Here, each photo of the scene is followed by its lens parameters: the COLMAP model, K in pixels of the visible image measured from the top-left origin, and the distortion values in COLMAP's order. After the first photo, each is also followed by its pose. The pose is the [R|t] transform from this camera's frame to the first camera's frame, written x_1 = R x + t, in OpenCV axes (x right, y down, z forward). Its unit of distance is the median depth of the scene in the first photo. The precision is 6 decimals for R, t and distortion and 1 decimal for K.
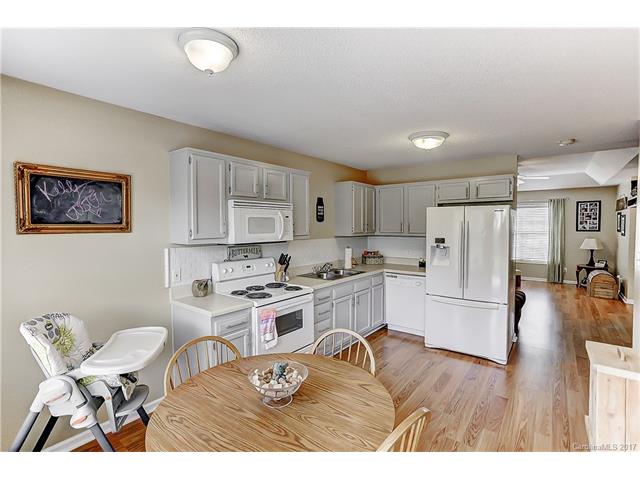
lens RADIAL K [[310.1, 0, 318.9], [0, 310.1, 236.8], [0, 0, 1]] dist [-0.032769, 0.013300]
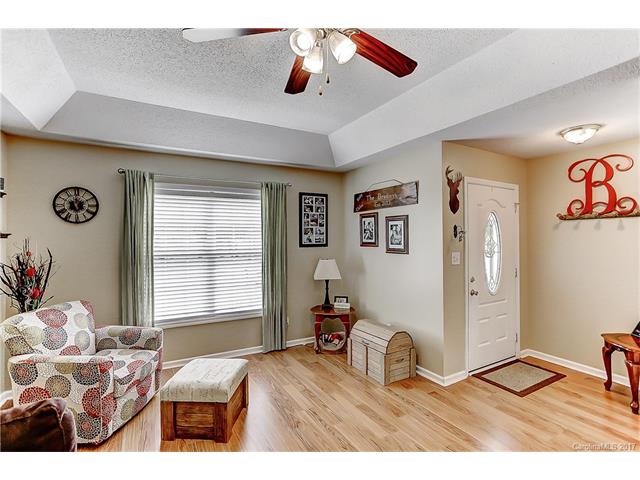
lens RADIAL K [[310.1, 0, 310.8], [0, 310.1, 235.0], [0, 0, 1]] dist [-0.032769, 0.013300]
pose [[0.396800, 0.006152, 0.917885, 0.349797], [0.042306, 0.998792, -0.024983, -0.025554], [-0.916930, 0.048746, 0.396060, 0.775294]]
